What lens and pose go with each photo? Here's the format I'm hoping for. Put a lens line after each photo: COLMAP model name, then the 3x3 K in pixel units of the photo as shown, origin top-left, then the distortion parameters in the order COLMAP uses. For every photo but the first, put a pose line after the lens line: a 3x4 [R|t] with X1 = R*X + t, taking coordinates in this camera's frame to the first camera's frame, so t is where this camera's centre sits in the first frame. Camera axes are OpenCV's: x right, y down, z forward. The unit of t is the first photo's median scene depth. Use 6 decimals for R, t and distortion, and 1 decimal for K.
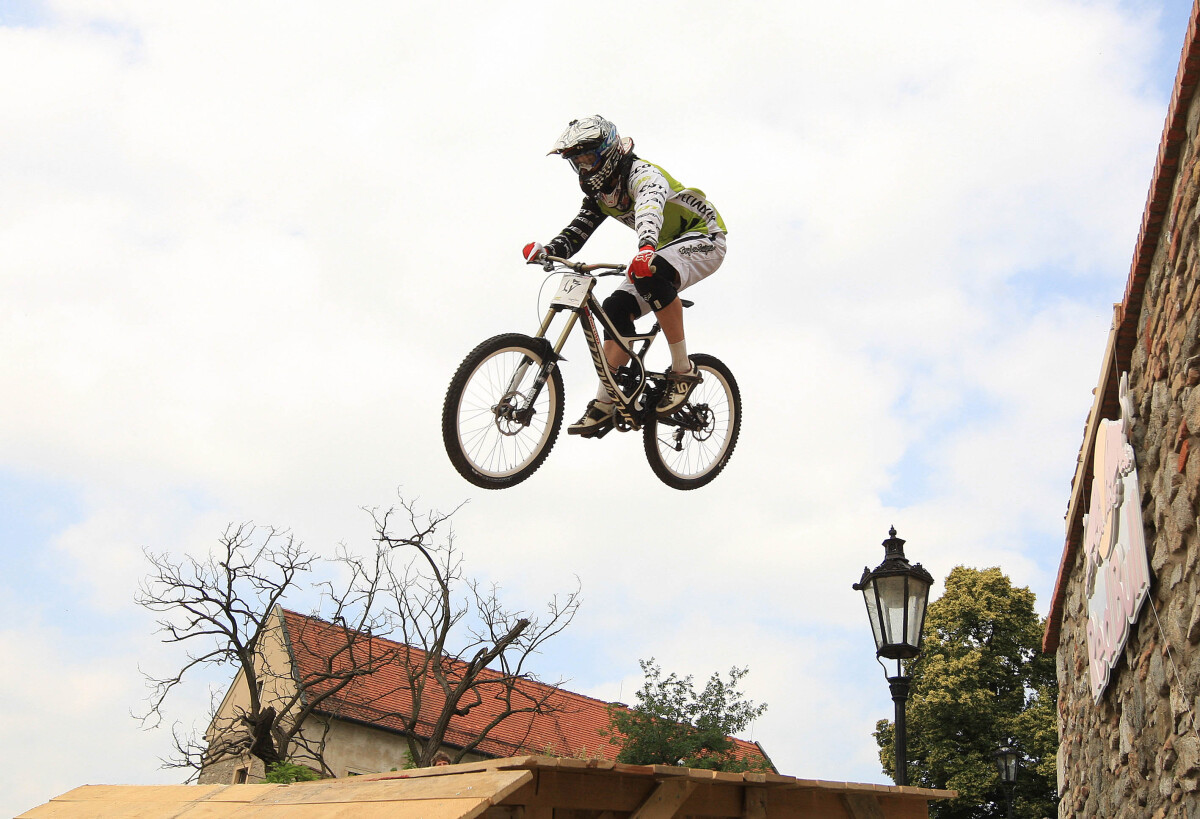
lens RADIAL K [[1265.3, 0, 600.0], [0, 1265.3, 409.5], [0, 0, 1]] dist [-0.018903, 0.001649]
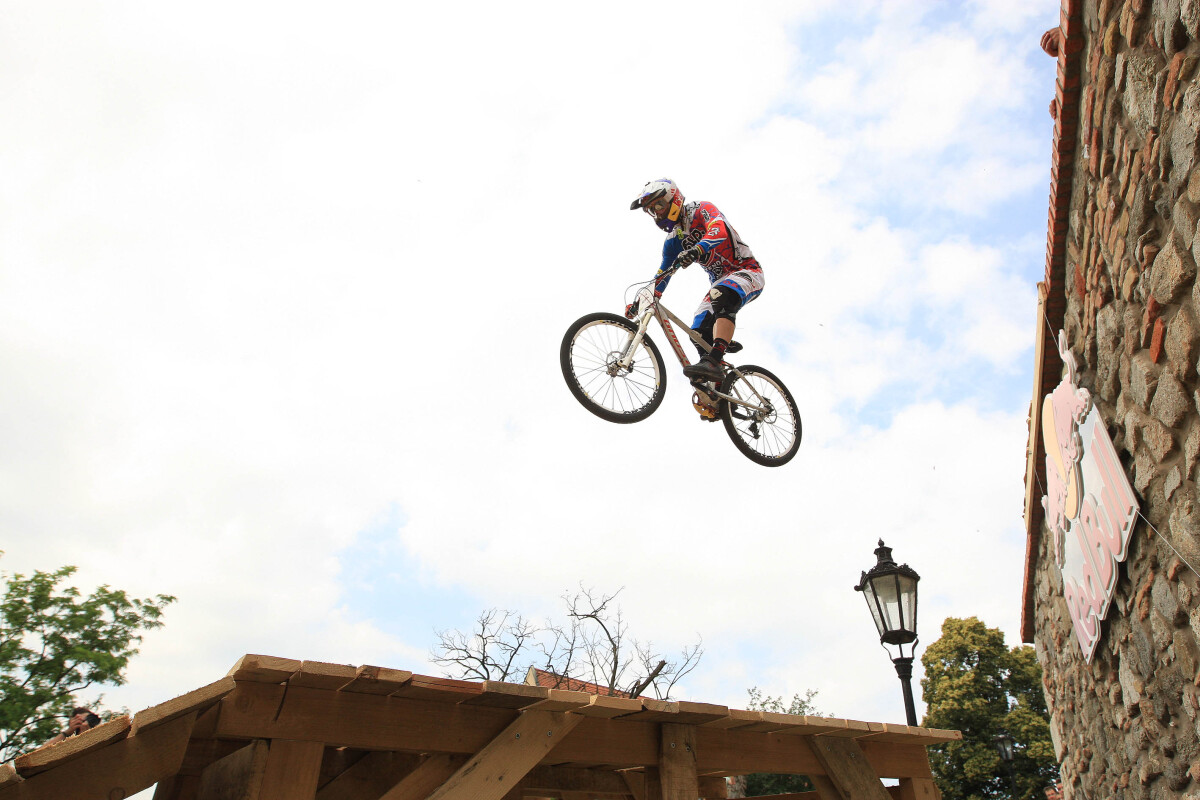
lens RADIAL K [[721.0, 0, 581.6], [0, 721.0, 397.8], [0, 0, 1]] dist [-0.037129, 0.011766]
pose [[0.981933, -0.104541, -0.157730, 0.064579], [0.071398, 0.976613, -0.202804, 0.079233], [0.175243, 0.187878, 0.966433, 0.223061]]
